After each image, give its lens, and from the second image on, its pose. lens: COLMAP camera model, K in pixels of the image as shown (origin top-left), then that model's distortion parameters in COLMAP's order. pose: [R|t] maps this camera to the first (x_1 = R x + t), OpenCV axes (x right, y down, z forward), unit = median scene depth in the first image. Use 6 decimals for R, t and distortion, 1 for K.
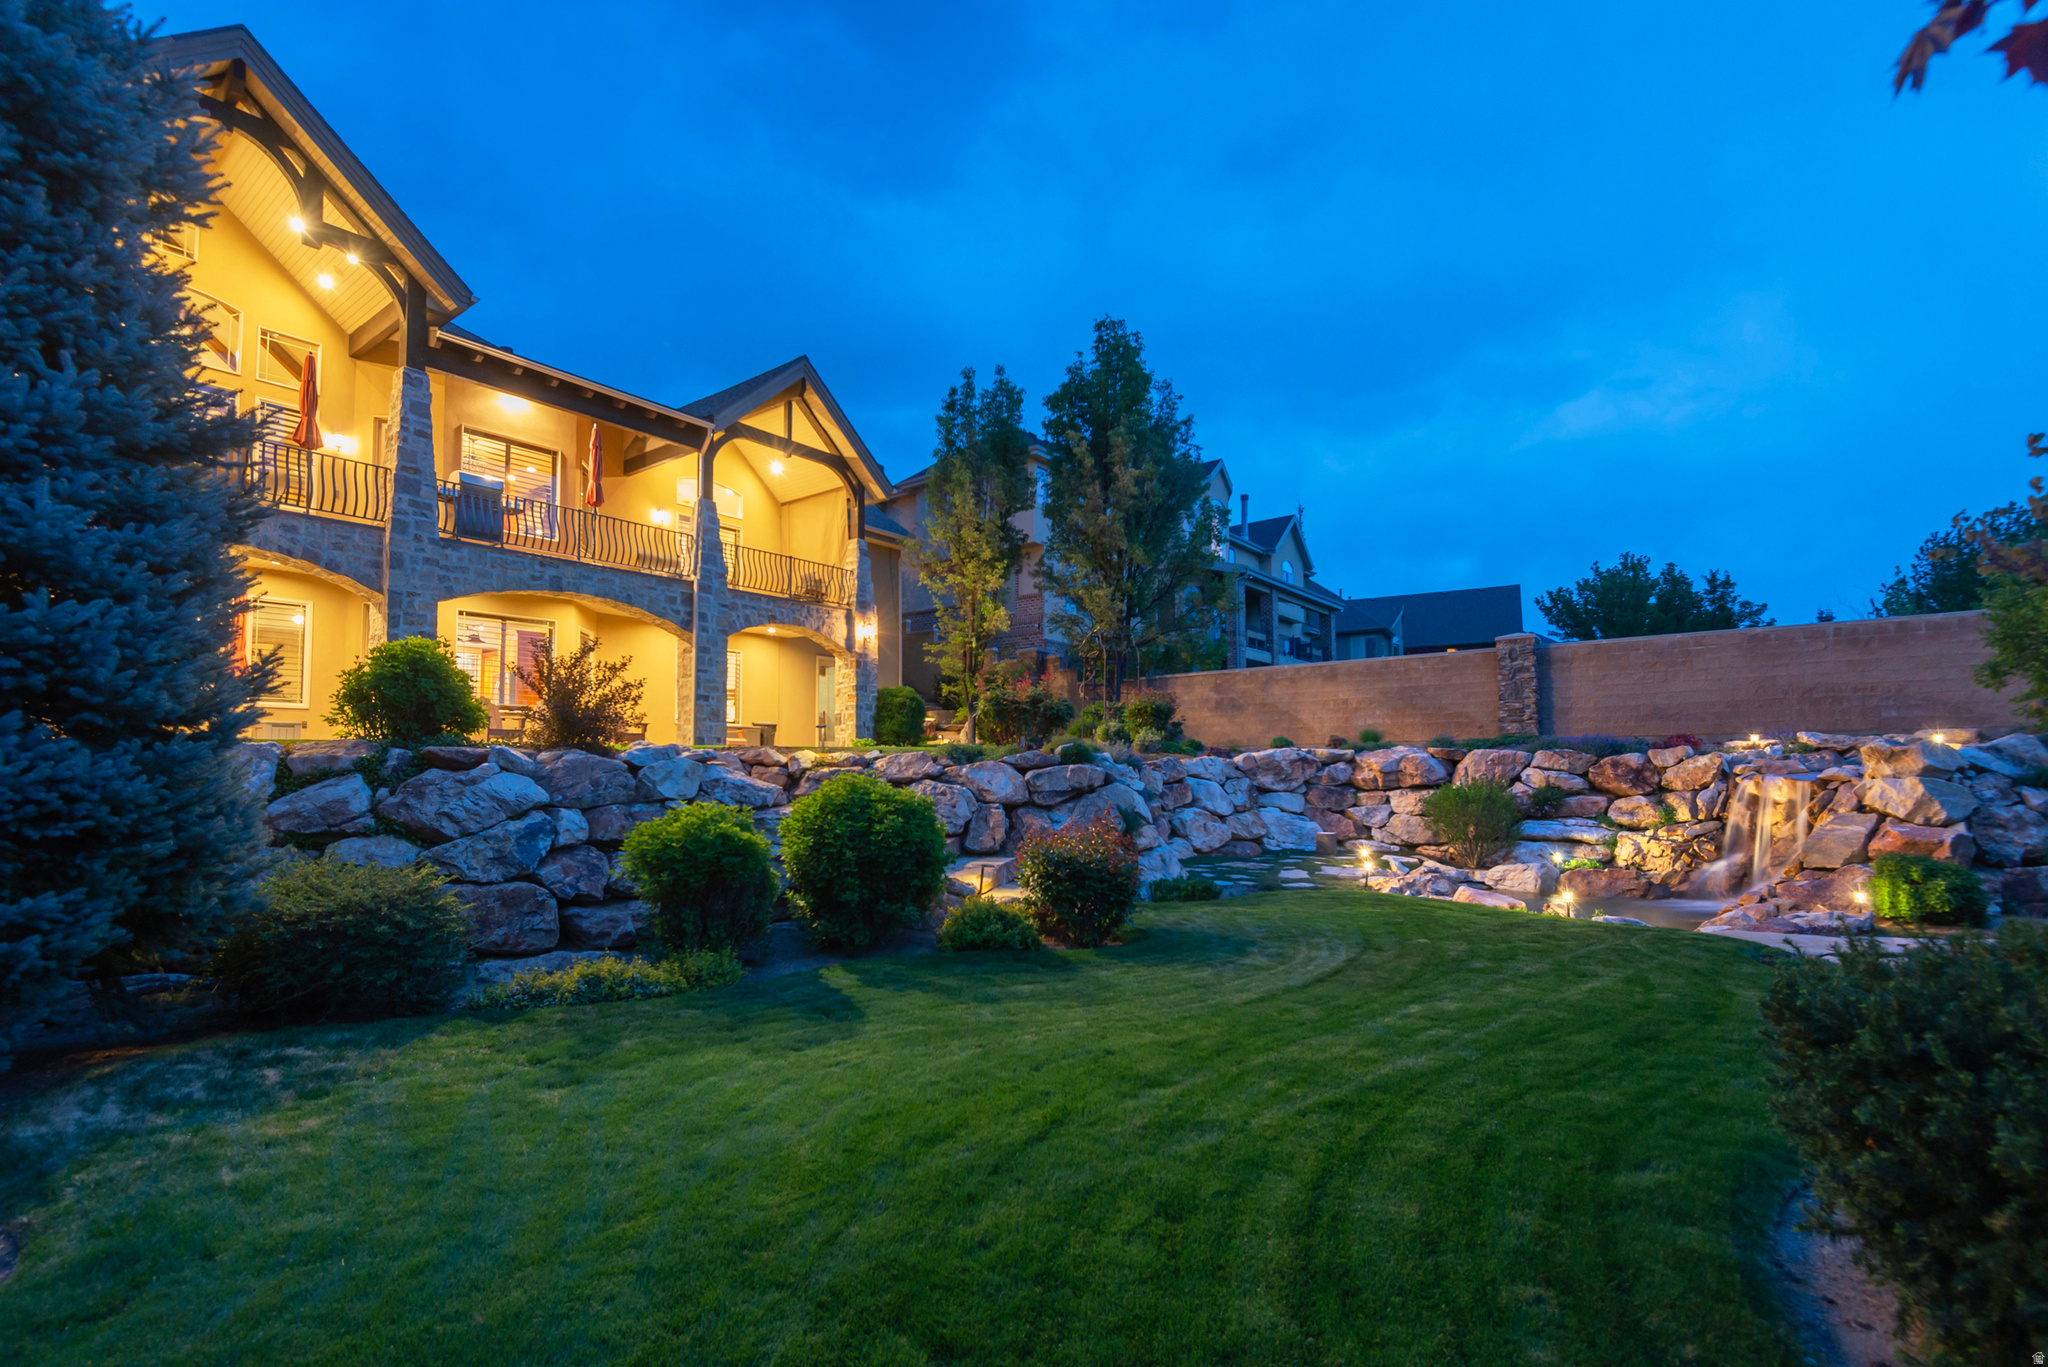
lens RADIAL K [[976.2, 0, 1019.8], [0, 976.2, 693.9], [0, 0, 1]] dist [-0.000429, -0.000026]
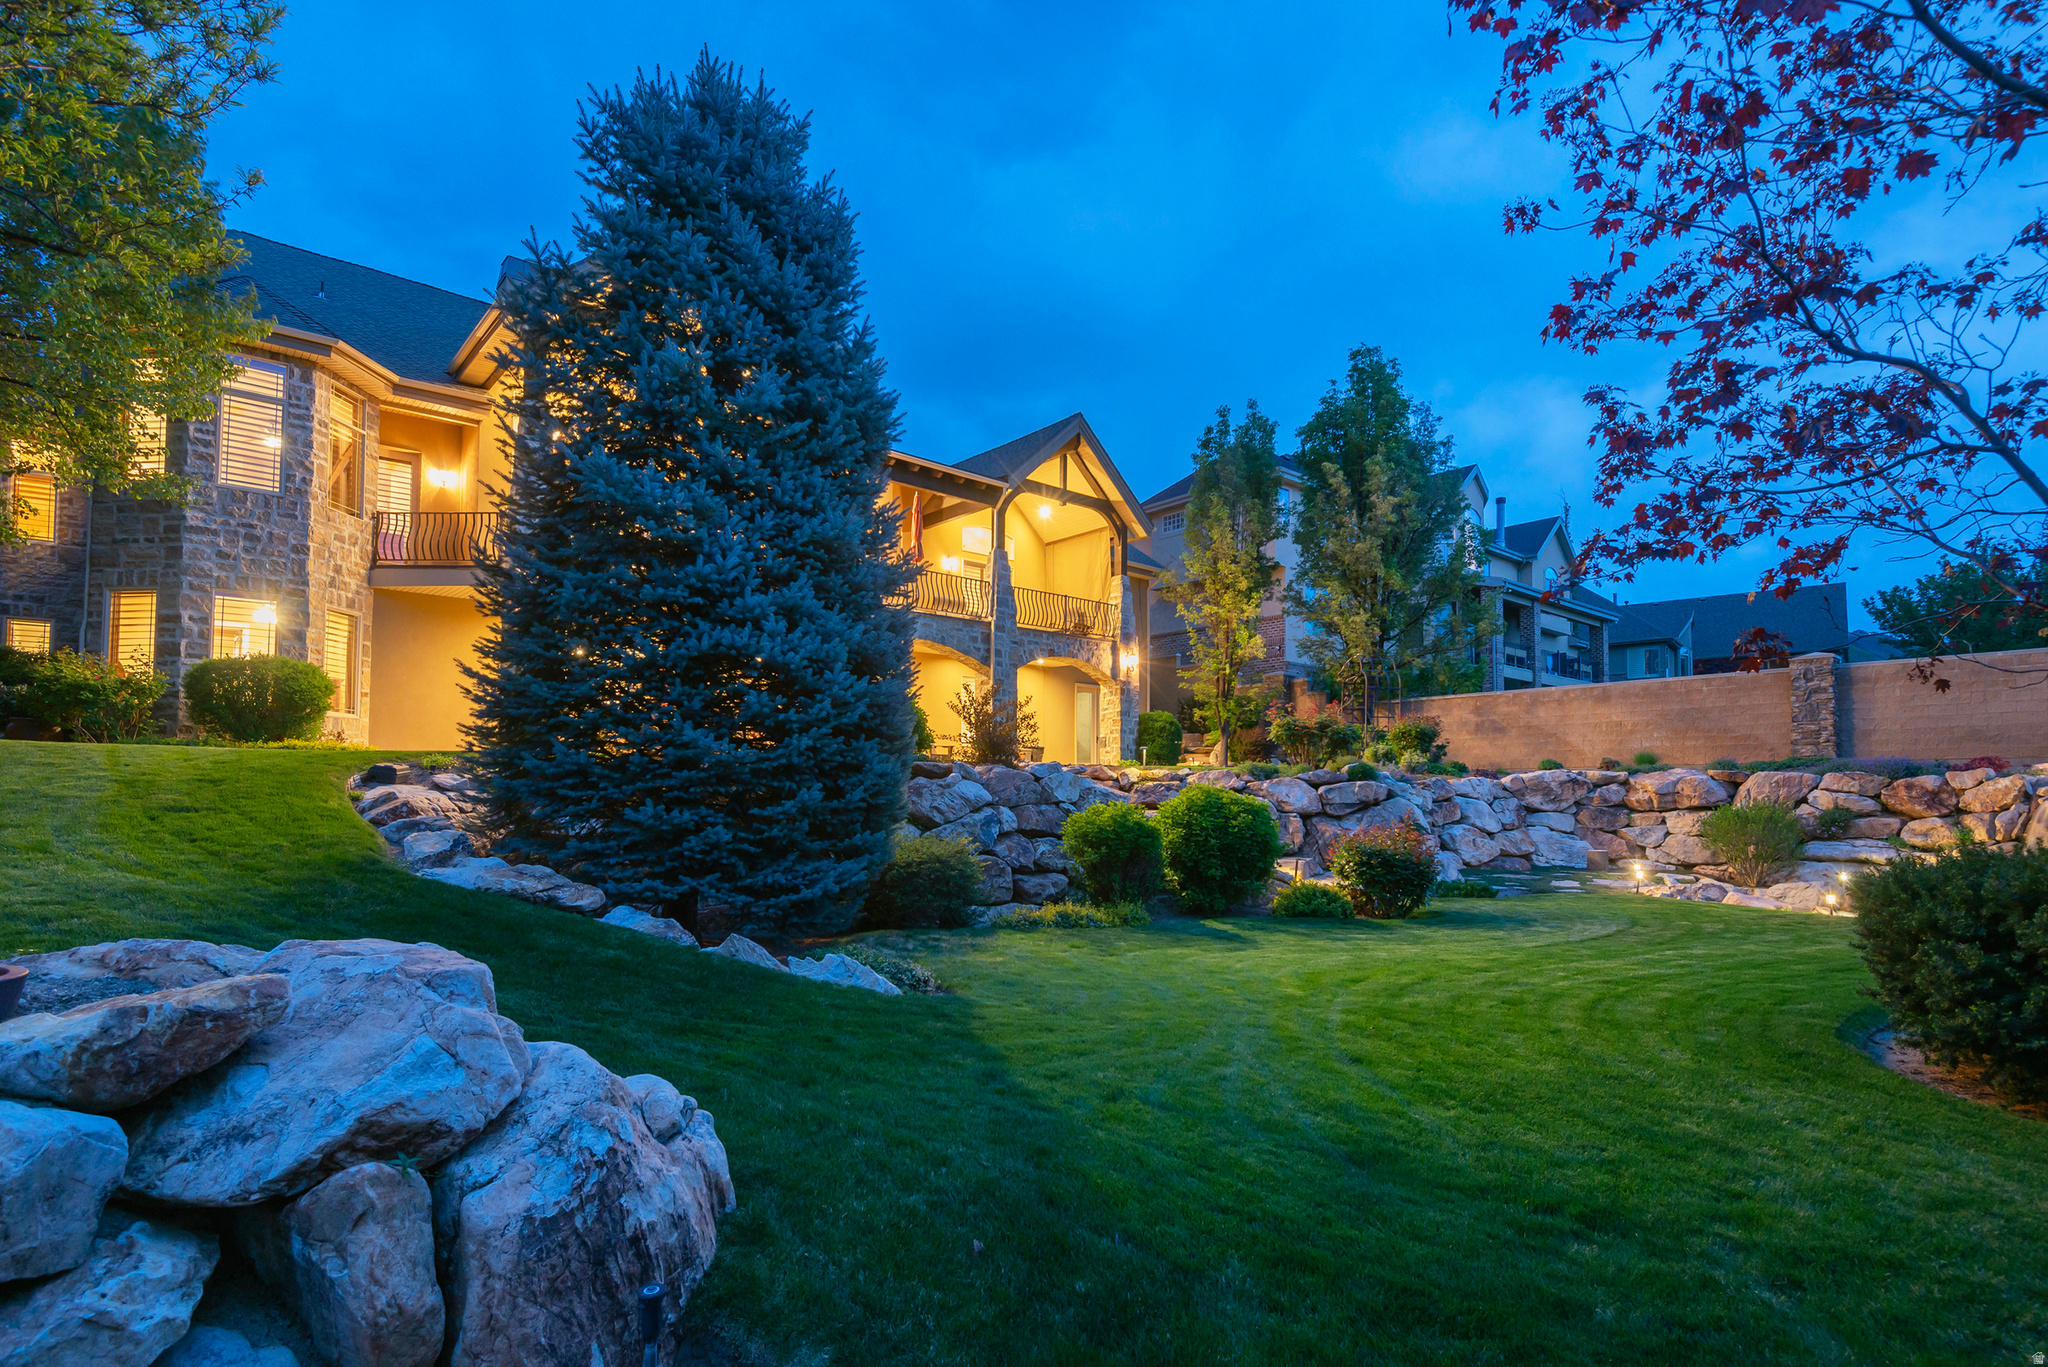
lens RADIAL K [[1051.7, 0, 975.8], [0, 1051.7, 742.7], [0, 0, 1]] dist [-0.023944, -0.001058]
pose [[0.973168, -0.000981, -0.230092, -0.077937], [0.006971, 0.999658, 0.025221, -0.006005], [0.229988, -0.026148, 0.972842, -0.238915]]
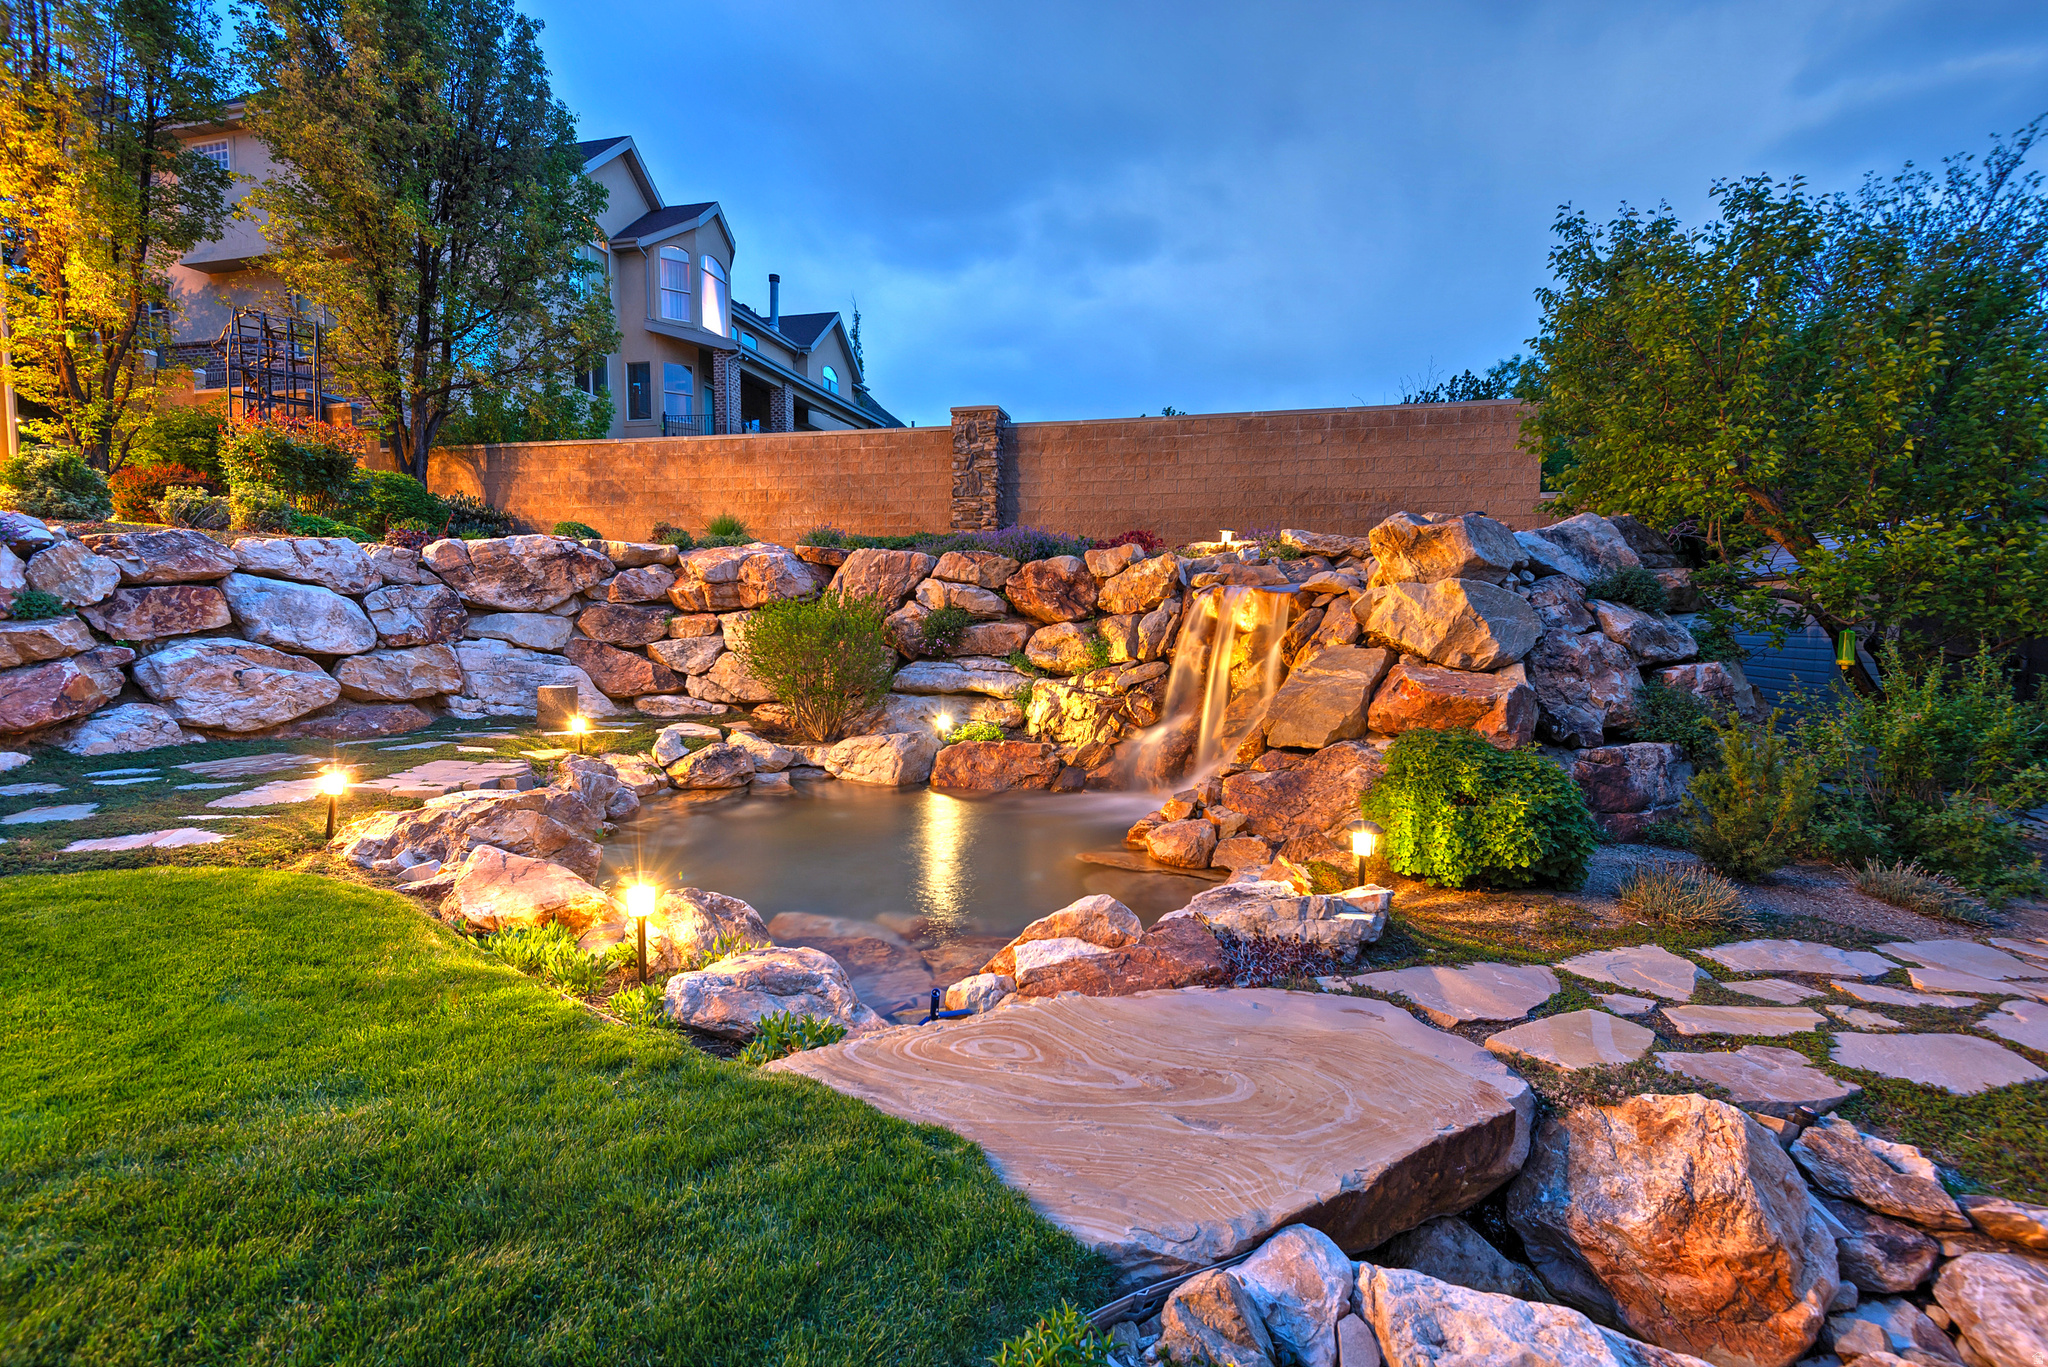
lens RADIAL K [[928.1, 0, 1029.1], [0, 928.1, 655.5], [0, 0, 1]] dist [0.110257, -0.000136]
pose [[0.919713, -0.001112, 0.392590, 0.346104], [-0.046806, 0.992553, 0.112463, 0.054529], [-0.389791, -0.121810, 0.912812, 0.422423]]
